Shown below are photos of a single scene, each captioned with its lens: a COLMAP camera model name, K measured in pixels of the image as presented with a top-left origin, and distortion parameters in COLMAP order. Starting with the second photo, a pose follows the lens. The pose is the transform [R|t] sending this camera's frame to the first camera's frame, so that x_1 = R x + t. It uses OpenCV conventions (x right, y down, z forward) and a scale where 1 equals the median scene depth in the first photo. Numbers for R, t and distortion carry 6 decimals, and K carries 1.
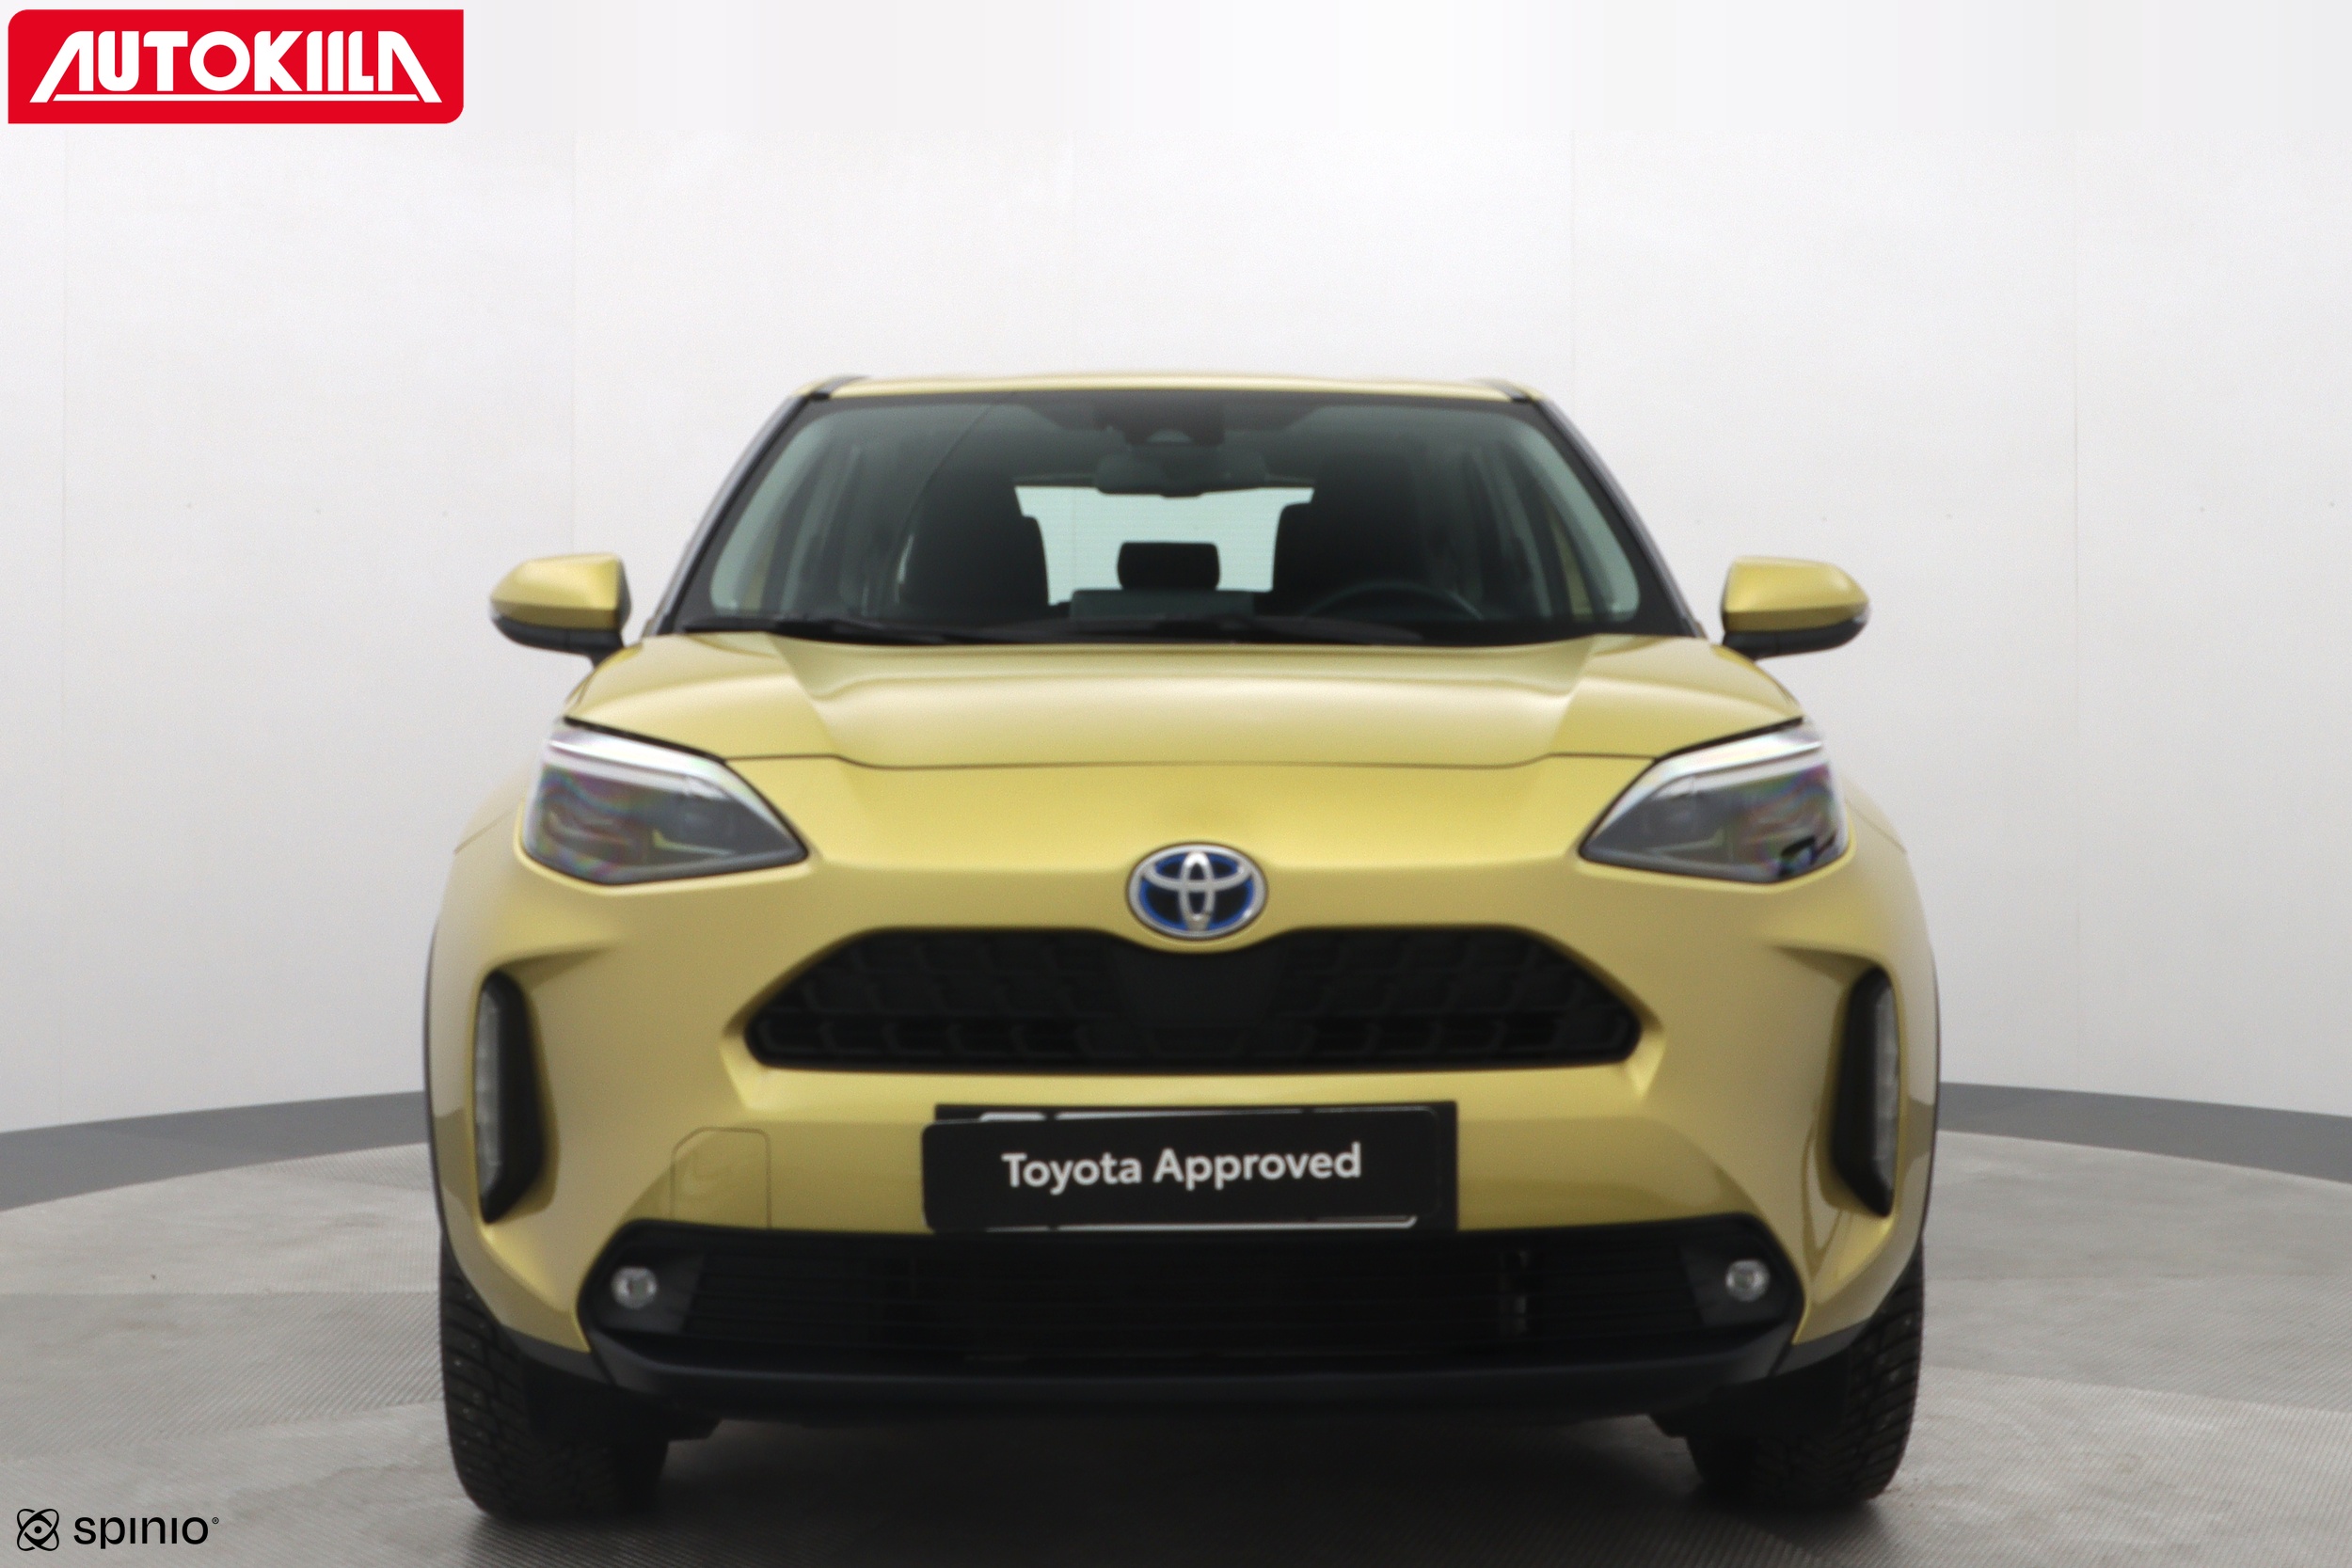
lens RADIAL K [[2450.9, 0, 1177.2], [0, 2450.9, 768.3], [0, 0, 1]] dist [-0.016968, 0.000000]
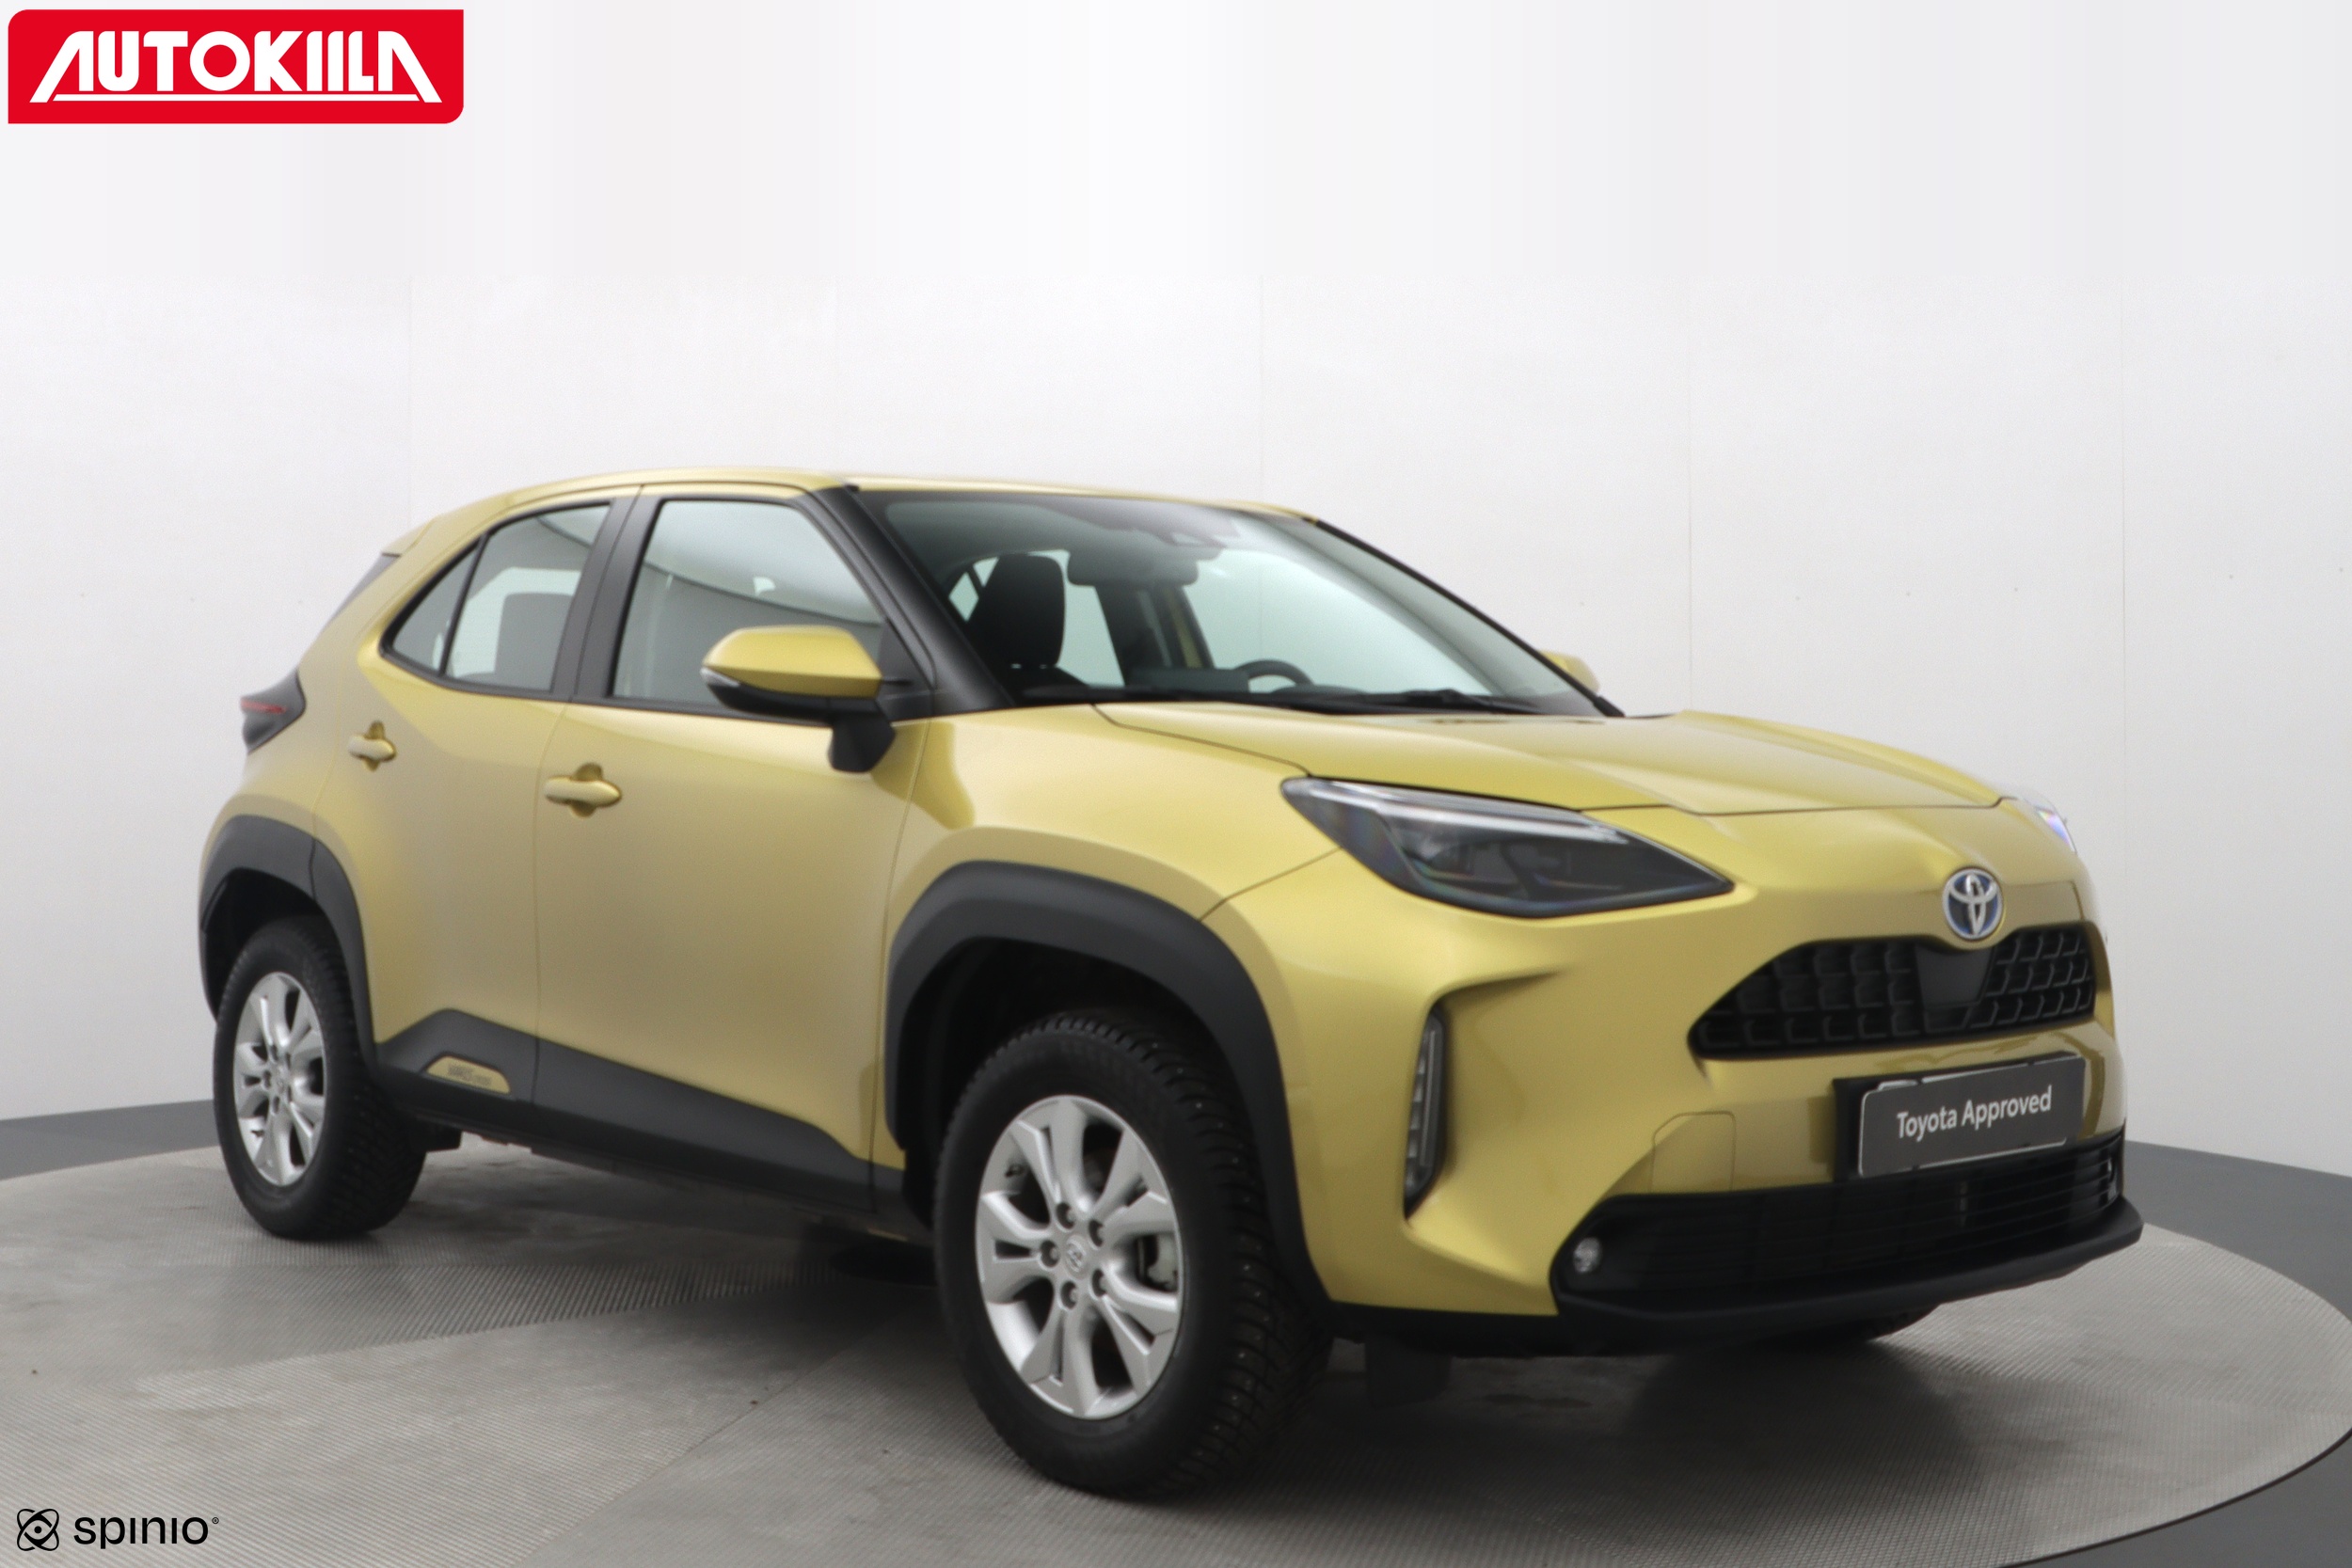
lens RADIAL K [[2450.9, 0, 1190.2], [0, 2450.9, 794.0], [0, 0, 1]] dist [-0.016968, 0.000000]
pose [[0.850881, -0.011383, 0.525235, -1.039686], [0.012335, 0.999922, 0.001687, -0.015887], [-0.525214, 0.005044, 0.850955, 0.101527]]
